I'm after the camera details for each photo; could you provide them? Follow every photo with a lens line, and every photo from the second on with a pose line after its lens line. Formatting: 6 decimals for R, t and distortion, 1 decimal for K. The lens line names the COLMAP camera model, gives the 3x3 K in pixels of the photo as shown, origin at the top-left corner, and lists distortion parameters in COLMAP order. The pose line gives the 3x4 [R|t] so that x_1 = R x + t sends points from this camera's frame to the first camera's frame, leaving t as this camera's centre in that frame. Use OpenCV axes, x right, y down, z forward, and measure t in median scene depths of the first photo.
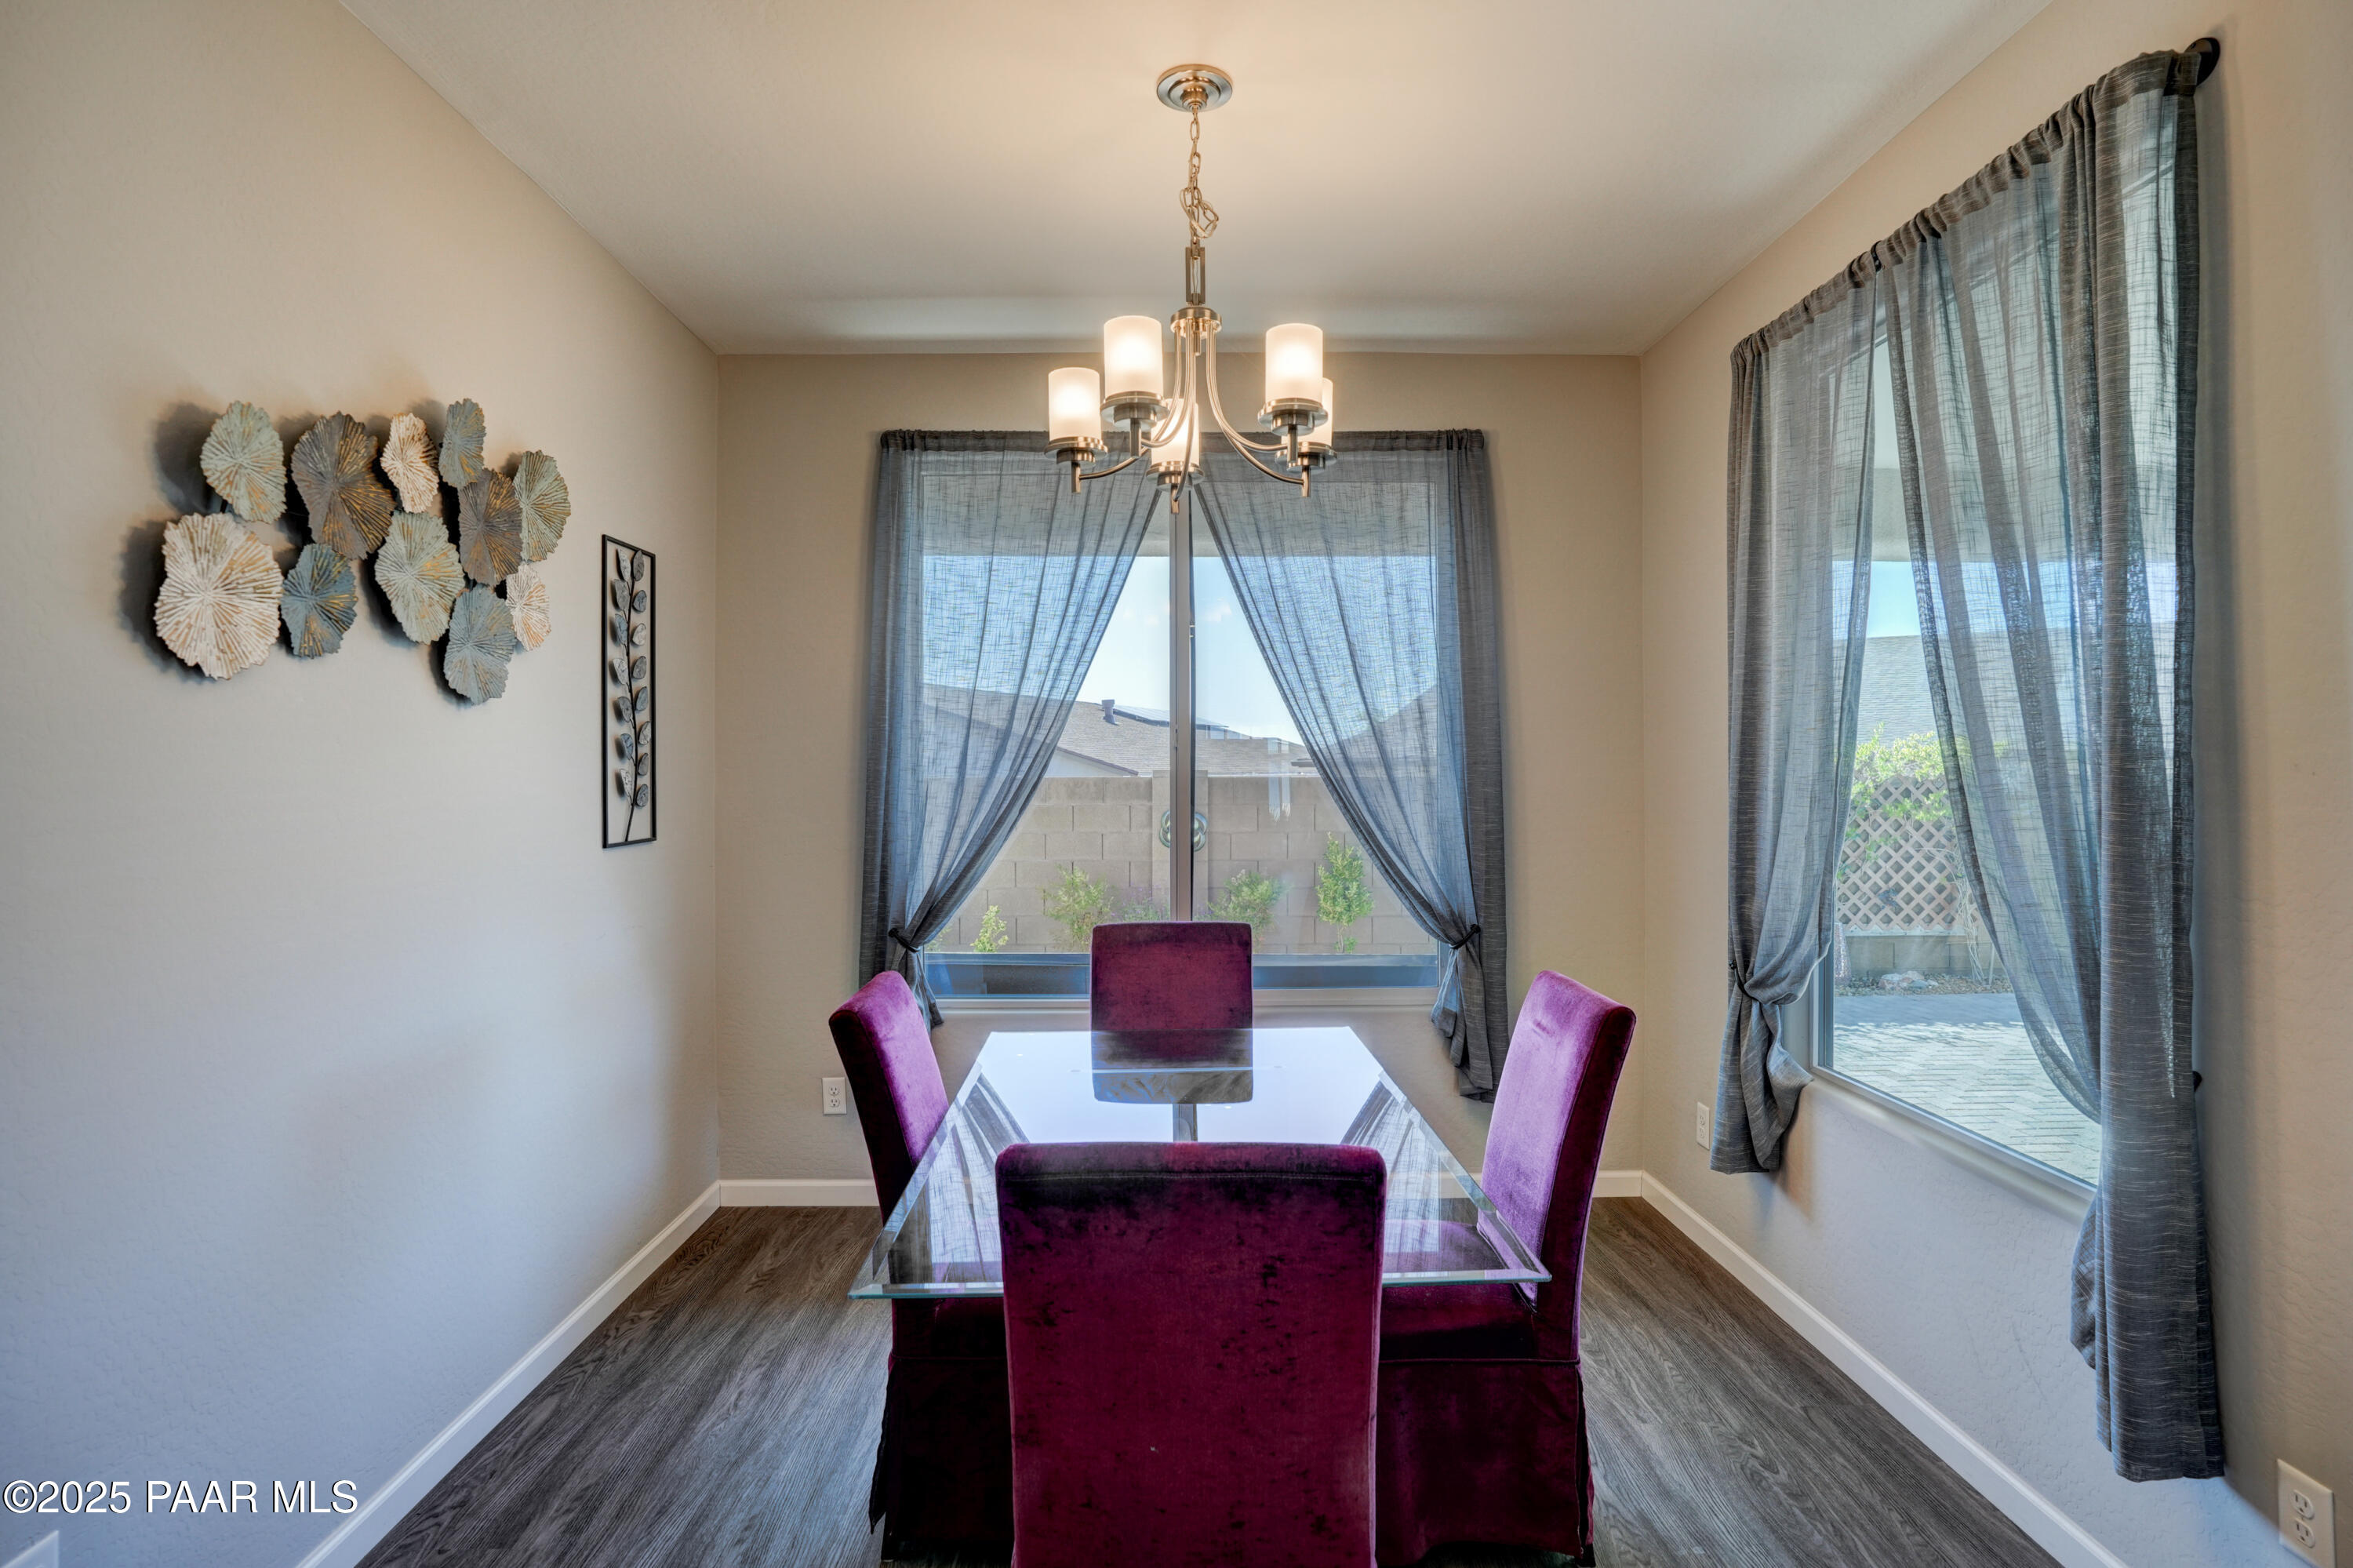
lens RADIAL K [[1186.7, 0, 1177.6], [0, 1186.7, 764.1], [0, 0, 1]] dist [-0.040939, 0.018531]
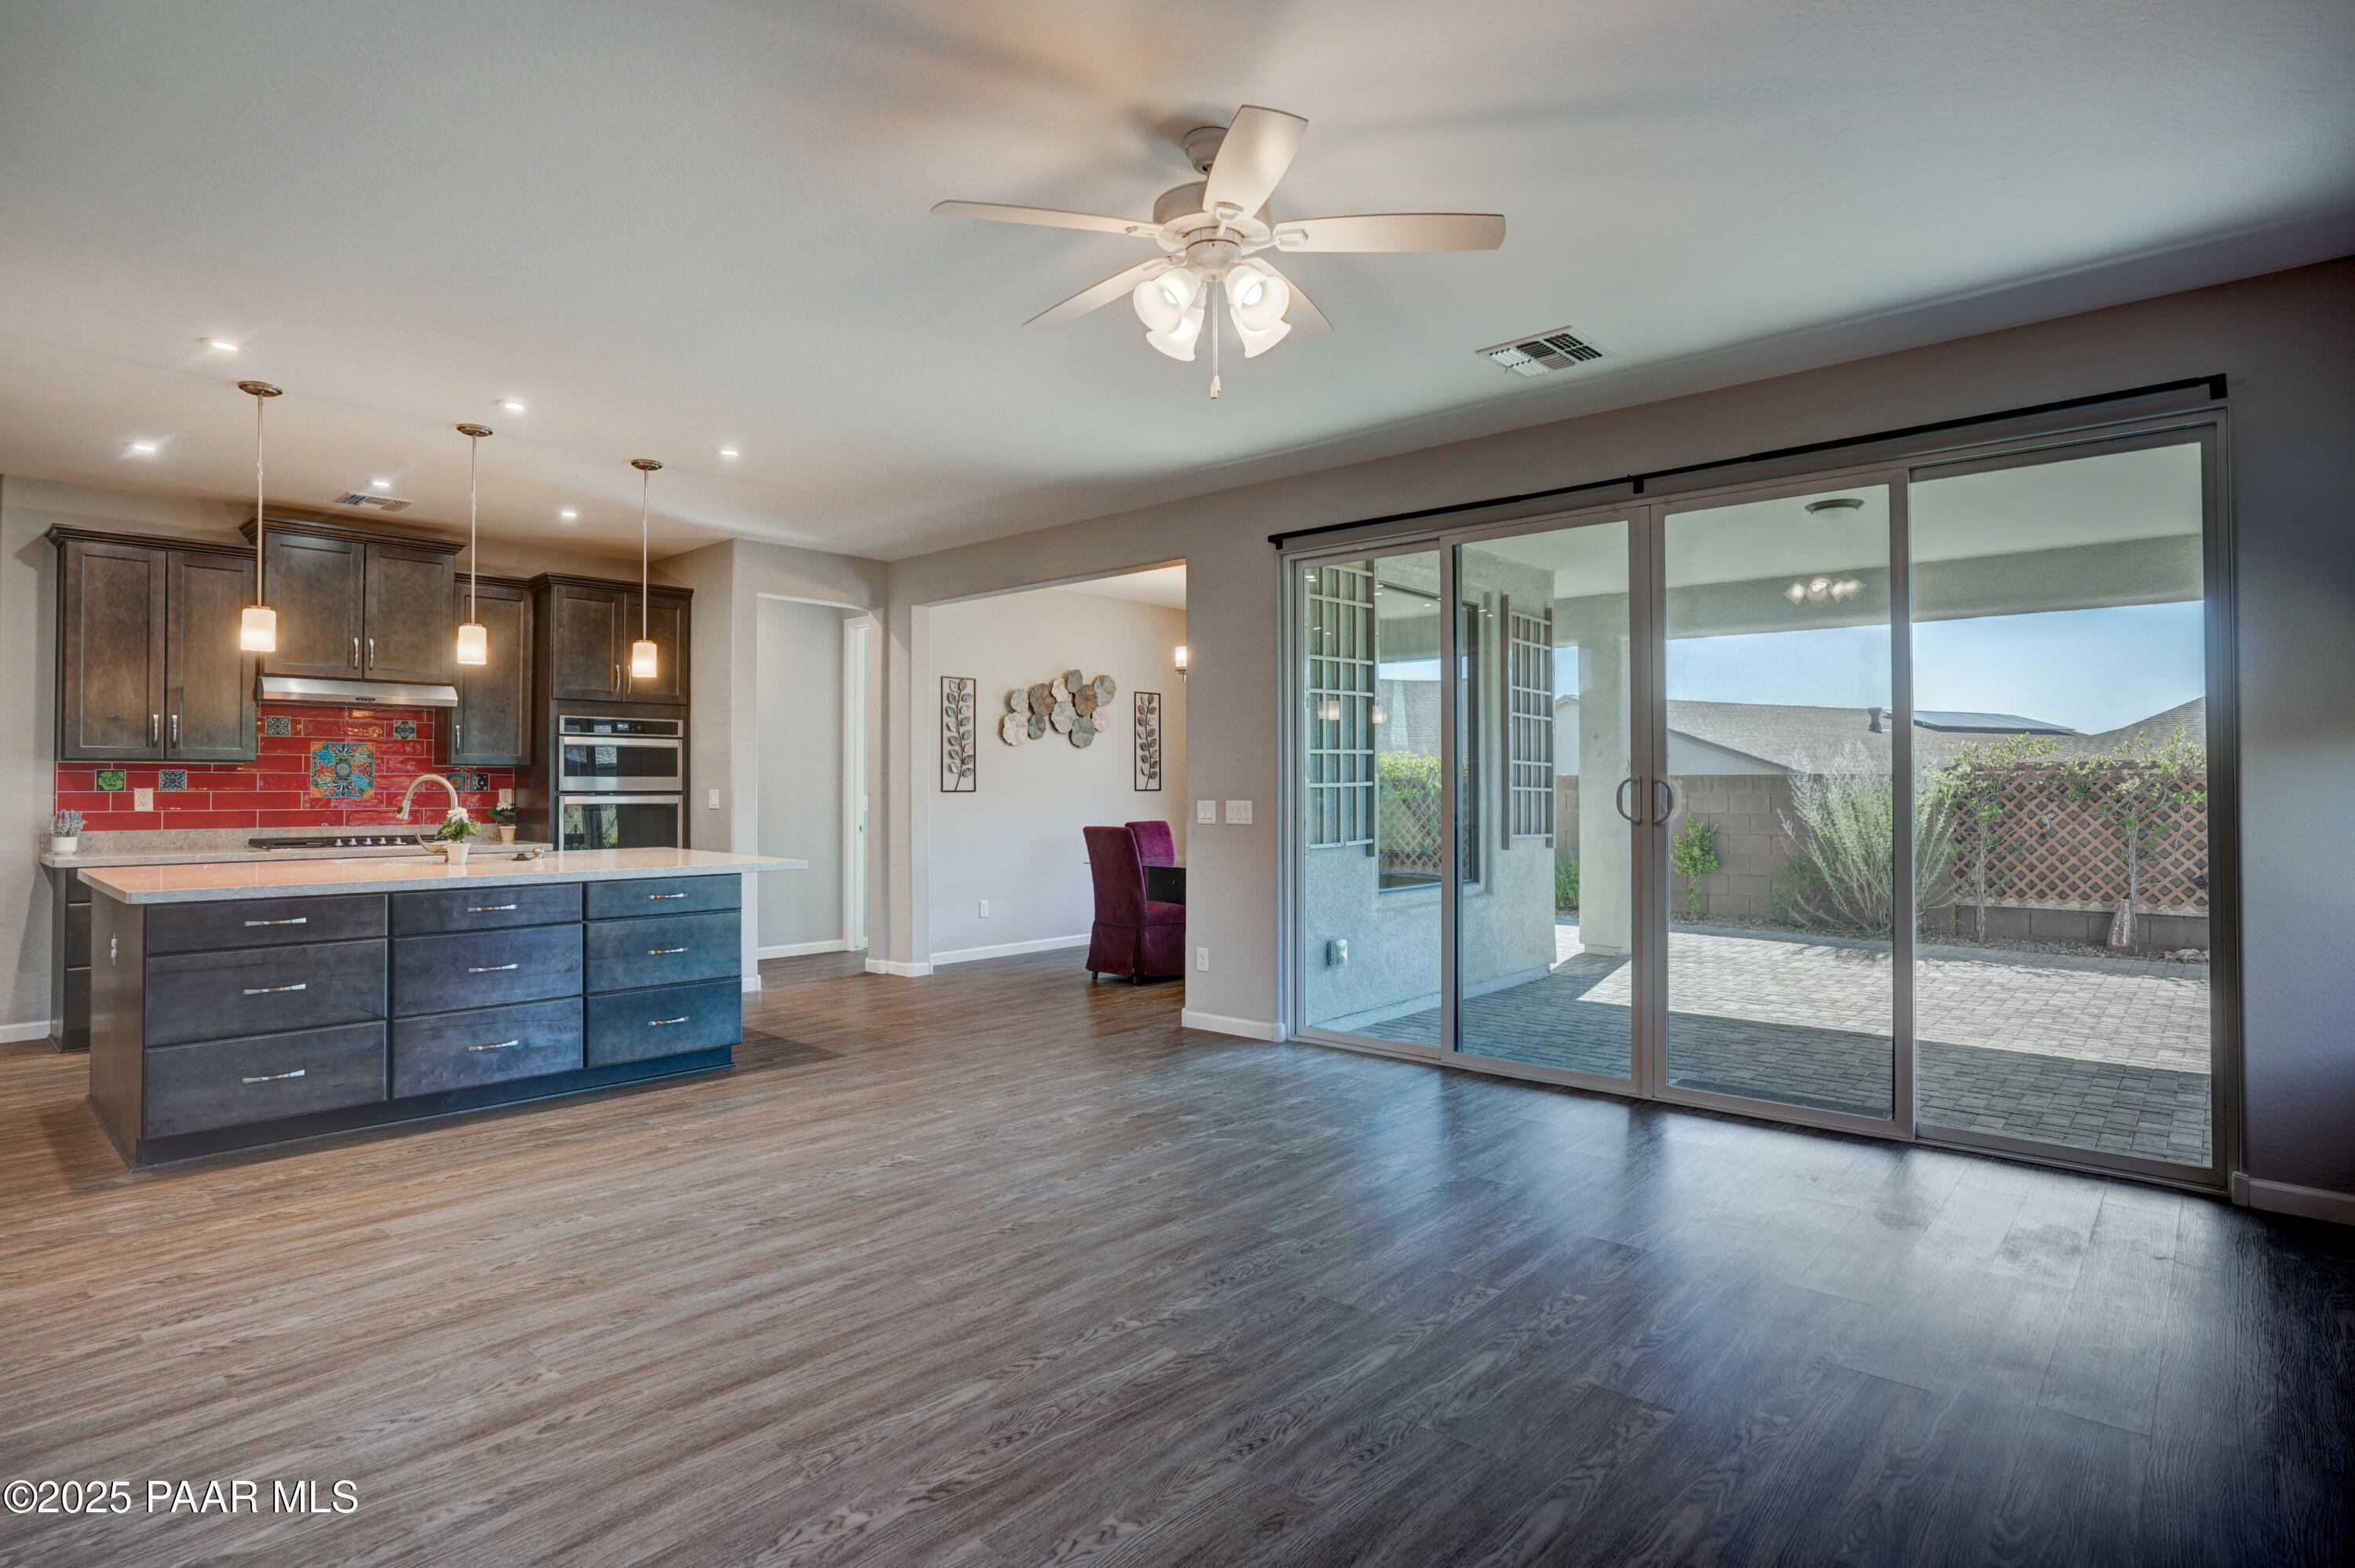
lens RADIAL K [[1187.5, 0, 1178.6], [0, 1187.5, 764.1], [0, 0, 1]] dist [-0.040939, 0.018531]
pose [[0.737177, -0.008913, -0.675641, 1.811350], [0.002330, 0.999941, -0.010648, 0.035098], [0.675696, 0.006275, 0.737154, -1.316274]]
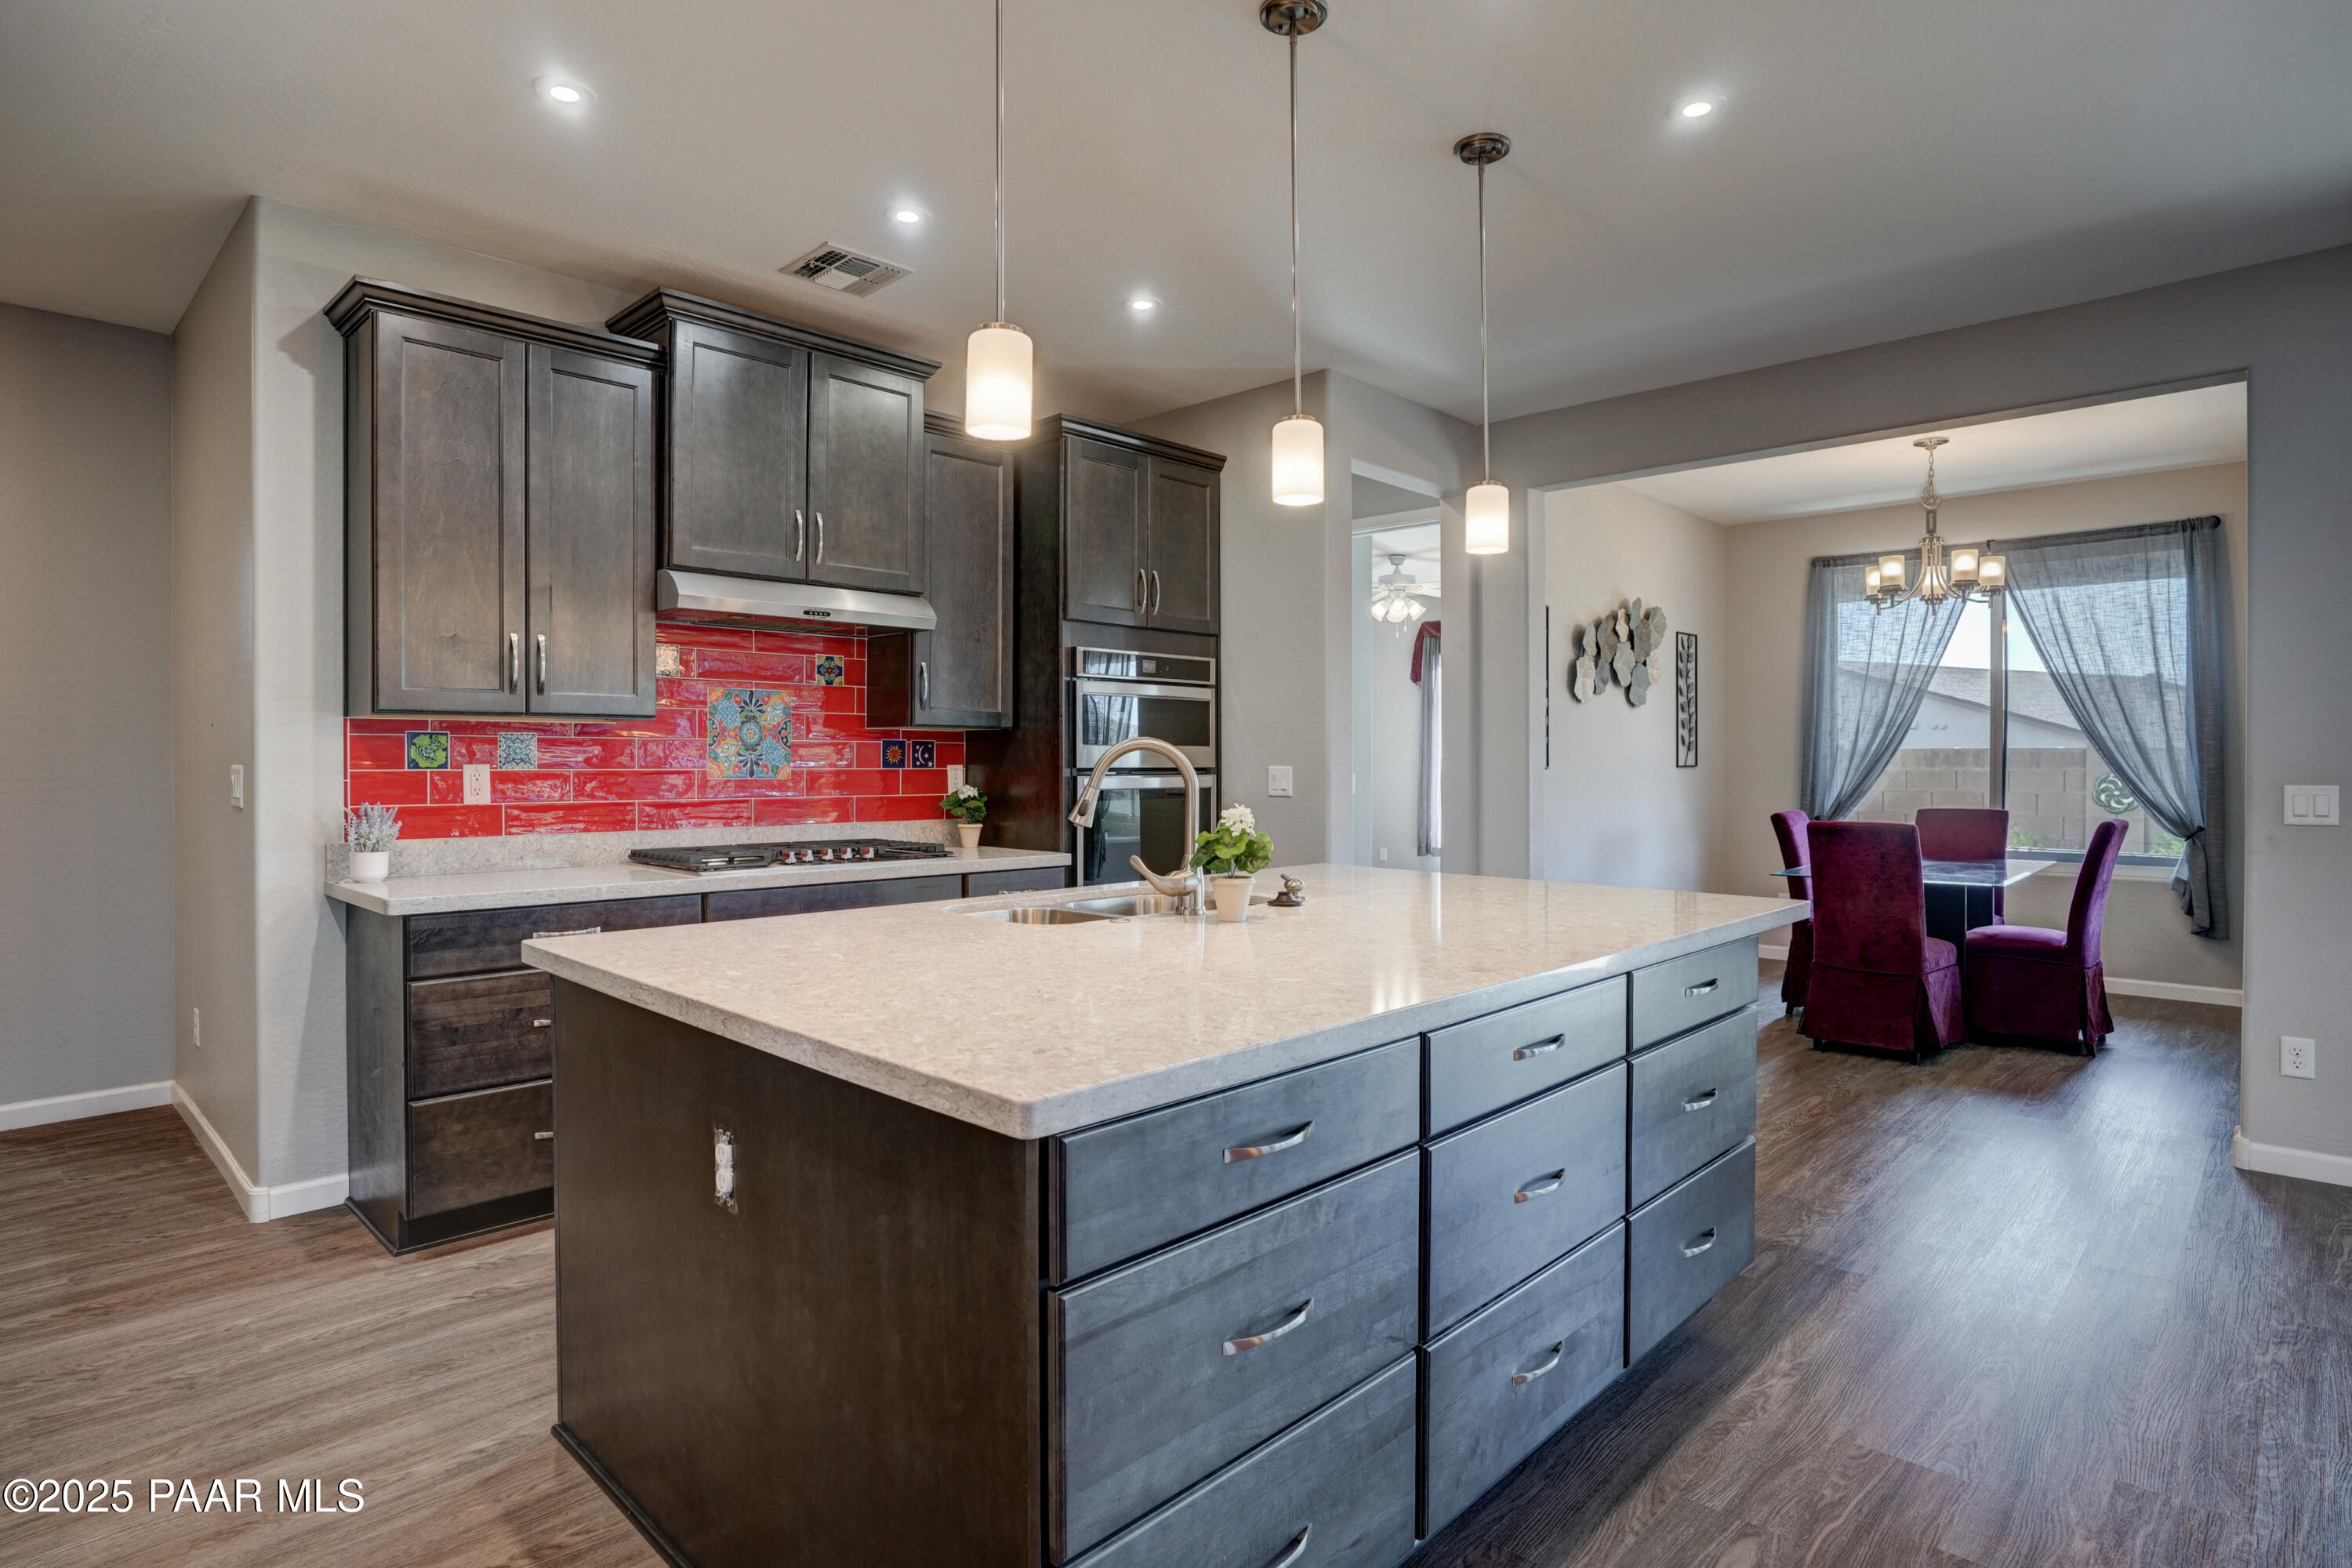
lens RADIAL K [[1217.8, 0, 1186.3], [0, 1217.8, 778.6], [0, 0, 1]] dist [-0.035708, 0.002248]
pose [[0.713439, 0.013733, -0.700583, 0.502181], [0.002176, 0.999760, 0.021814, 0.040482], [0.700714, -0.017087, 0.713238, -1.402394]]
